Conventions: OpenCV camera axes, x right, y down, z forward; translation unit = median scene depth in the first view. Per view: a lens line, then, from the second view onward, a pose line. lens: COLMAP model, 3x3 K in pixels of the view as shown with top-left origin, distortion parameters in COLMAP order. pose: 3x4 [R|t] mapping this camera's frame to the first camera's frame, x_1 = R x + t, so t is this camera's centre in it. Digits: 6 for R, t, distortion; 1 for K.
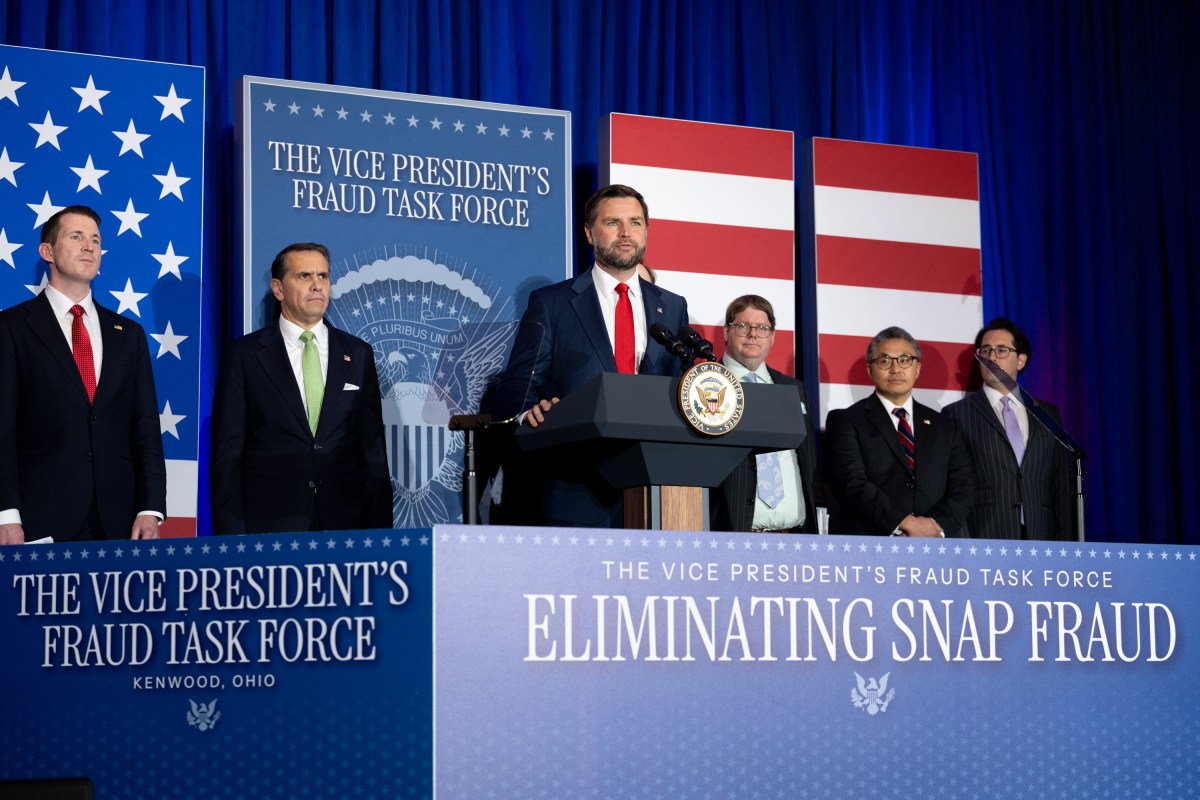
lens RADIAL K [[2456.8, 0, 597.4], [0, 2456.8, 396.9], [0, 0, 1]] dist [0.075694, 0.000000]
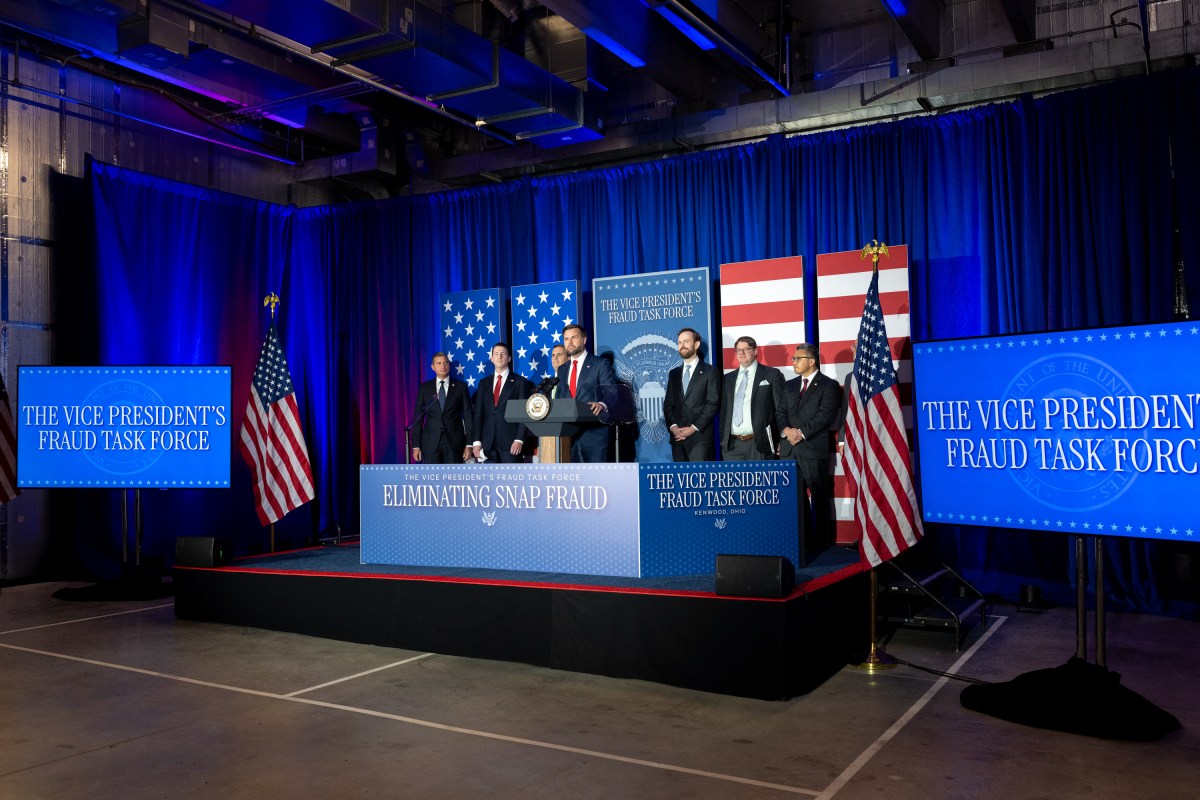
lens RADIAL K [[1066.0, 0, 607.0], [0, 1066.0, 393.2], [0, 0, 1]] dist [-0.040708, -0.070707]
pose [[0.555041, -0.040357, -0.830844, 0.905281], [0.112706, 0.993260, 0.027046, -0.031693], [0.824152, -0.108653, 0.555848, 0.324431]]
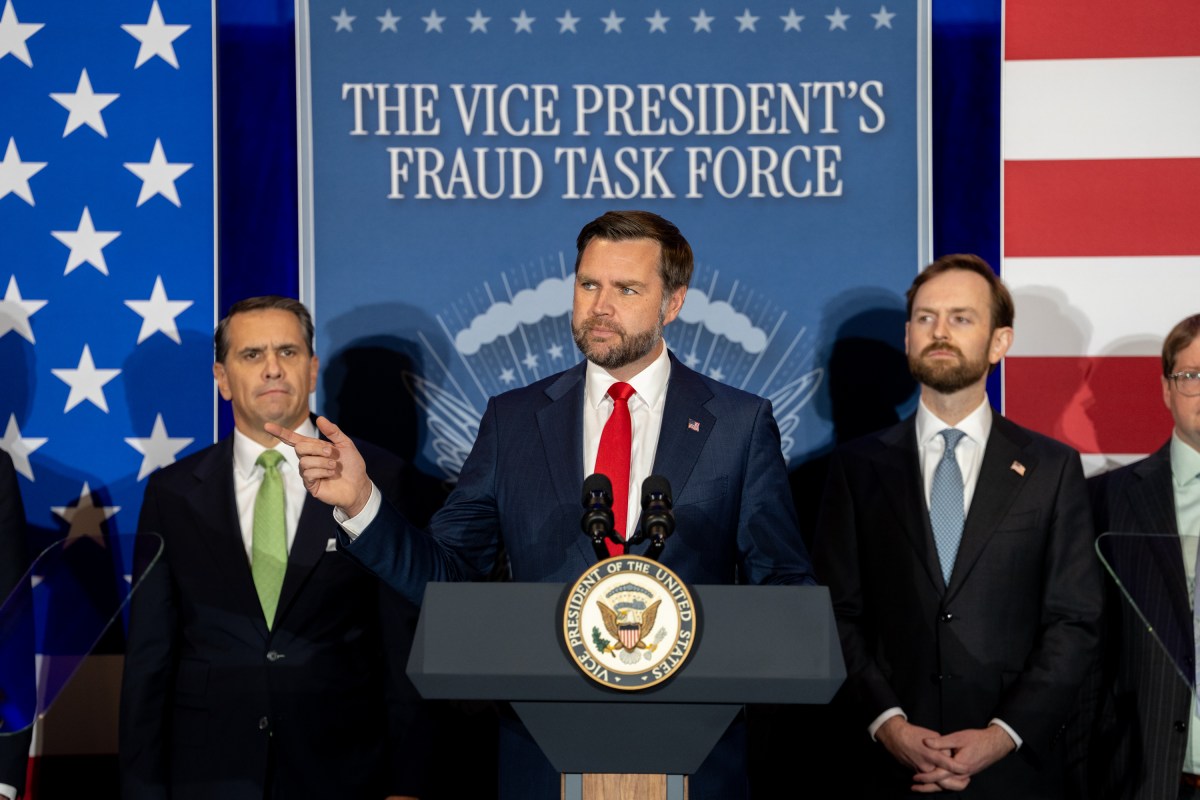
lens RADIAL K [[4776.5, 0, 609.7], [0, 4776.5, 378.6], [0, 0, 1]] dist [1.323460, 0.000000]
pose [[0.886032, -0.023429, -0.463031, 0.450605], [0.050042, 0.997720, 0.045276, -0.085584], [0.460915, -0.063287, 0.885185, 0.033986]]
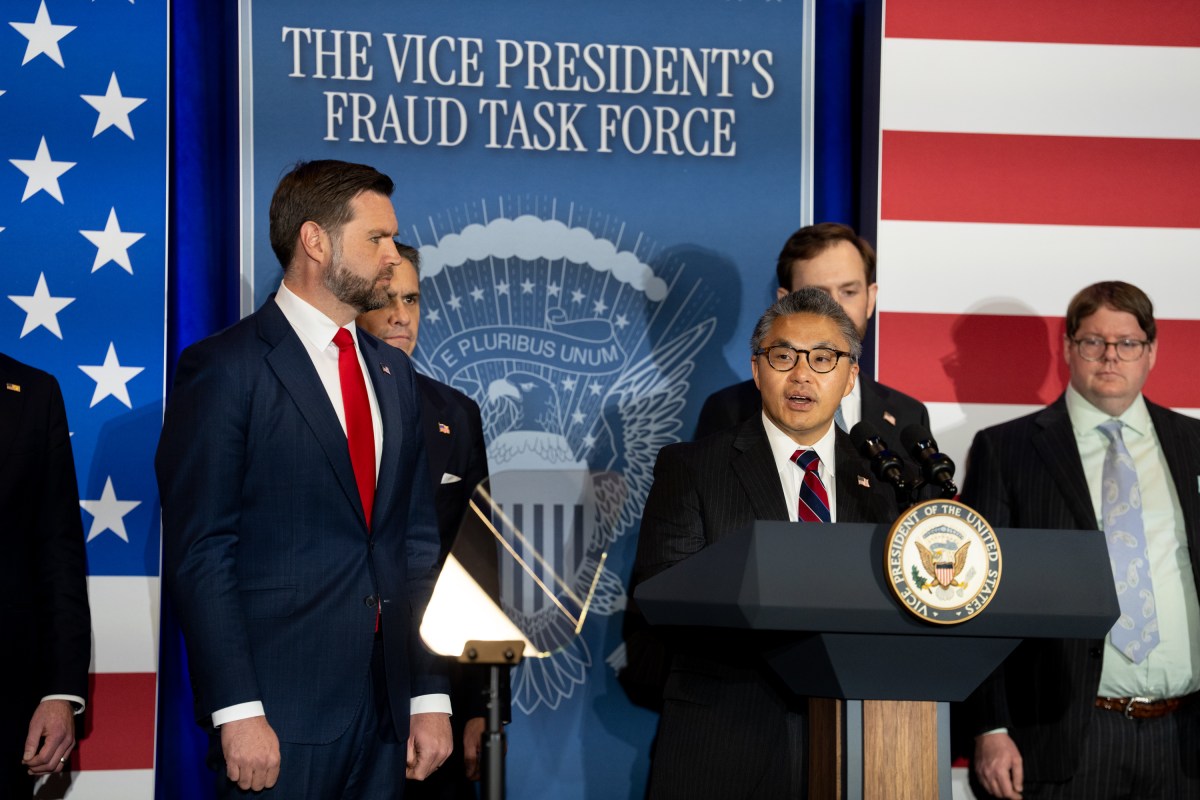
lens RADIAL K [[4776.5, 0, 566.4], [0, 4776.5, 376.0], [0, 0, 1]] dist [1.323460, 0.000000]
pose [[0.990236, 0.009247, -0.139097, 0.097955], [0.000766, 0.997421, 0.071762, -0.106433], [0.139402, -0.071168, 0.987675, -0.141406]]
